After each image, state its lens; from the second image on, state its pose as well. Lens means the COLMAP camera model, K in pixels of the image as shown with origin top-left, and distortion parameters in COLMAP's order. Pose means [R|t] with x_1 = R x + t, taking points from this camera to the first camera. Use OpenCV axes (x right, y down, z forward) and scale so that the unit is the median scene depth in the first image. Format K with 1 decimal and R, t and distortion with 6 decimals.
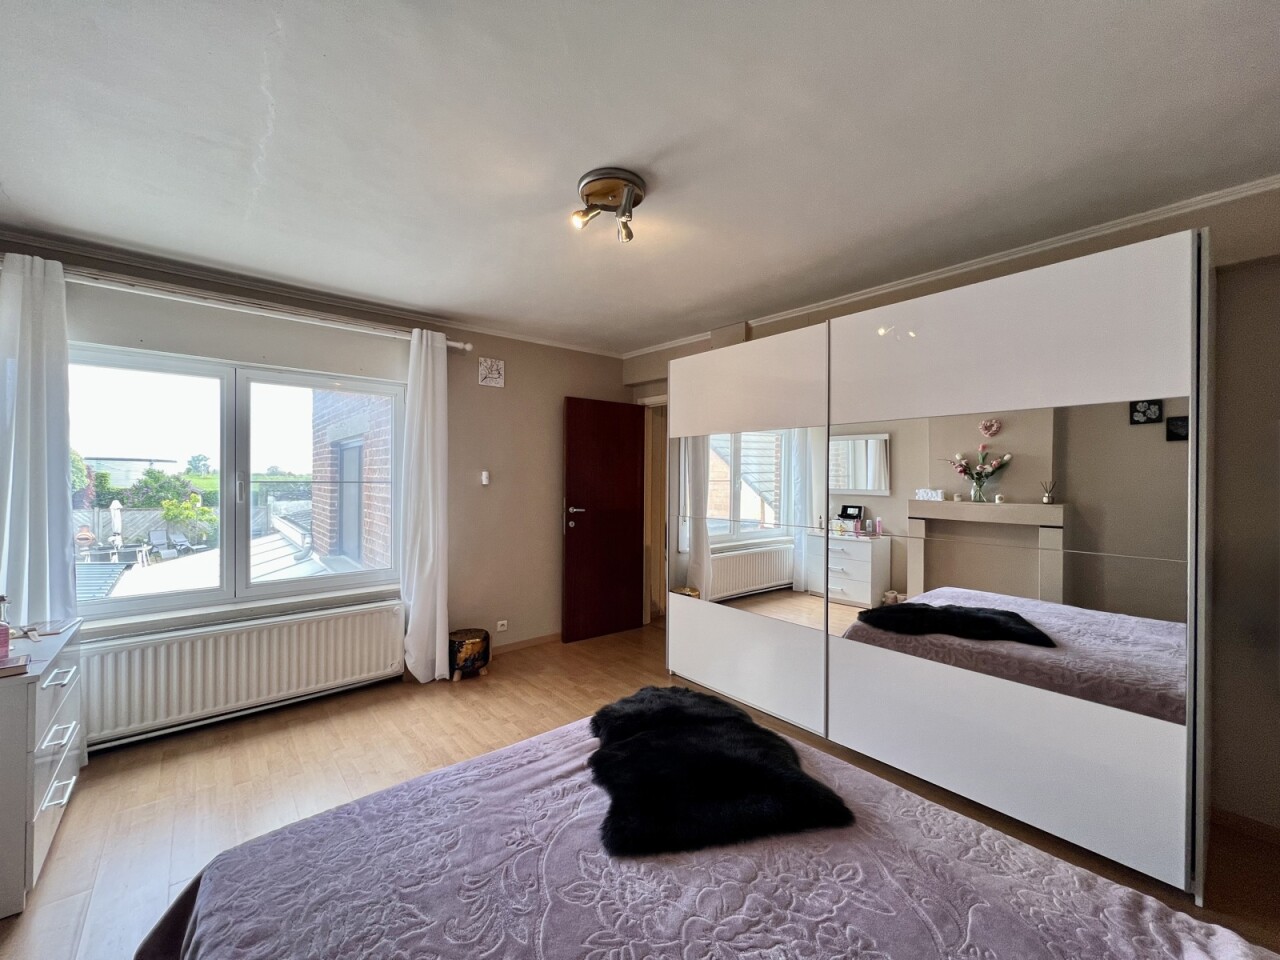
lens RADIAL K [[526.2, 0, 646.1], [0, 526.2, 478.5], [0, 0, 1]] dist [0.005102, 0.000407]
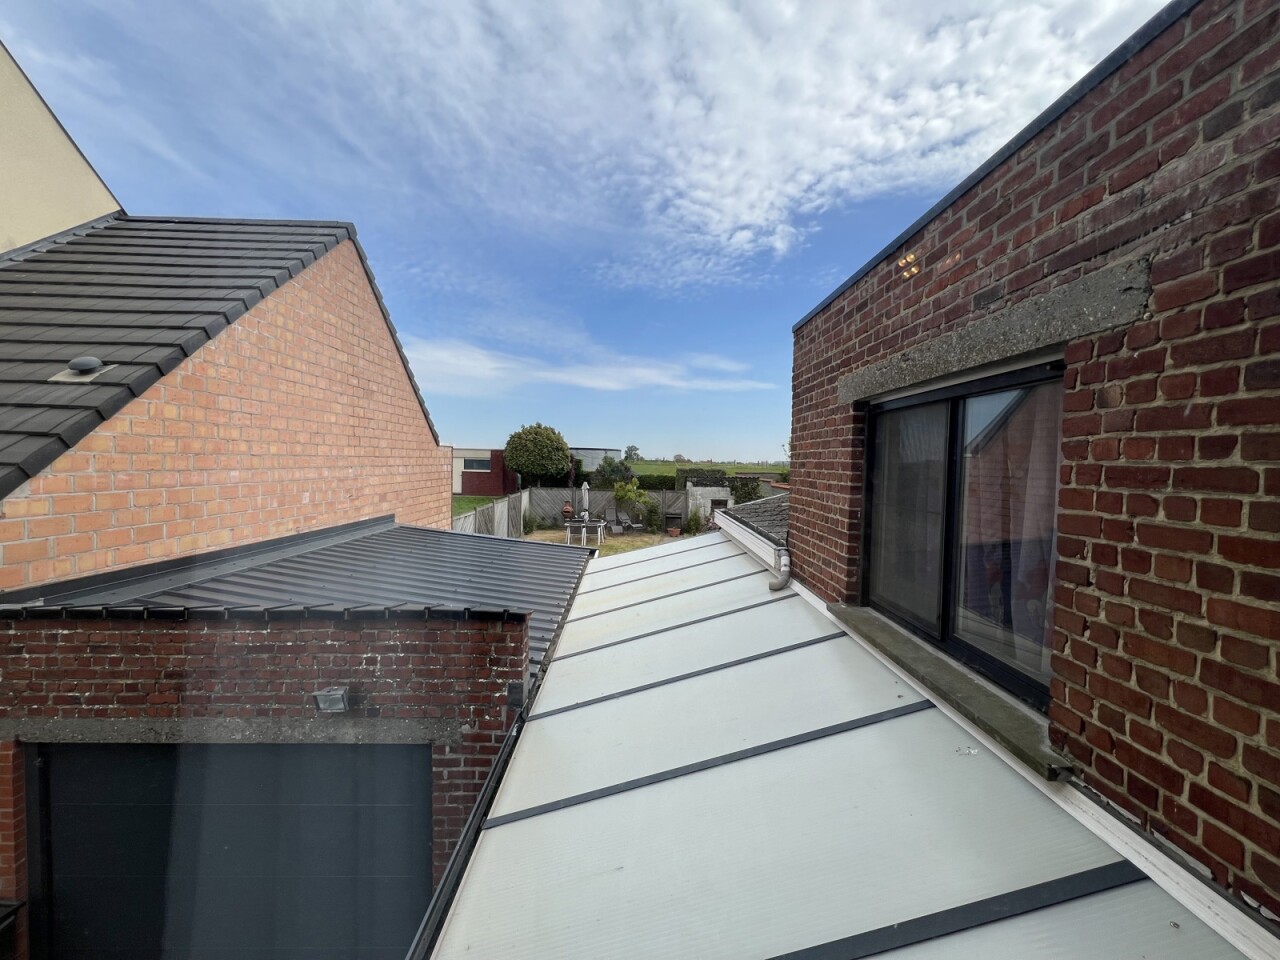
lens RADIAL K [[526.2, 0, 642.0], [0, 526.2, 480.2], [0, 0, 1]] dist [0.005102, 0.000407]
pose [[0.775920, 0.031709, -0.630034, -0.144233], [-0.016681, 0.999418, 0.029757, 0.000312], [0.630611, -0.012579, 0.775997, 0.147868]]
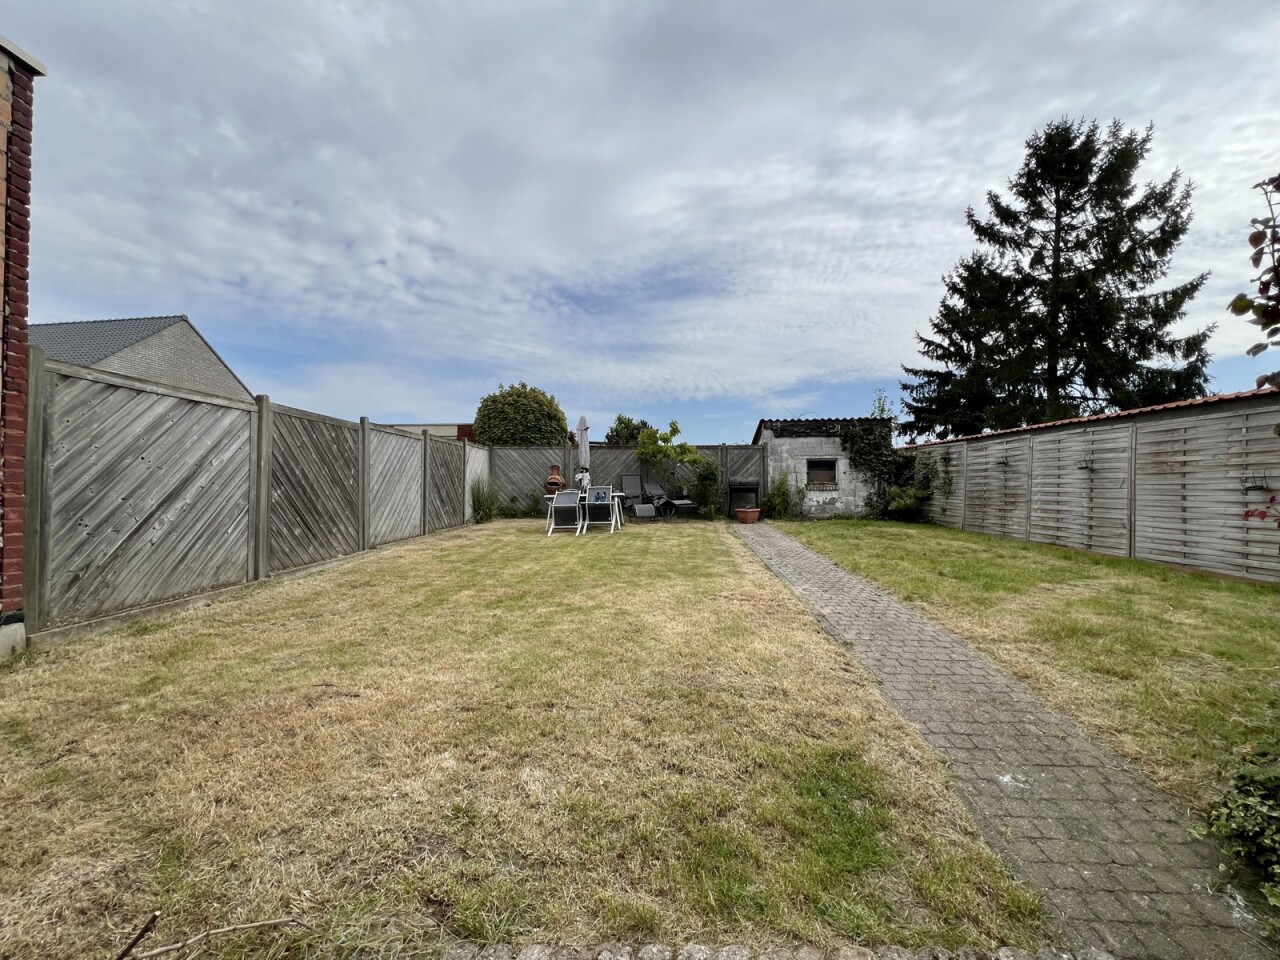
lens RADIAL K [[526.2, 0, 643.4], [0, 526.2, 480.2], [0, 0, 1]] dist [0.005102, 0.000407]
pose [[0.762750, -0.019486, -0.646400, -0.502889], [0.004867, 0.999691, -0.024393, 0.121572], [0.646675, 0.015459, 0.762609, 0.525951]]
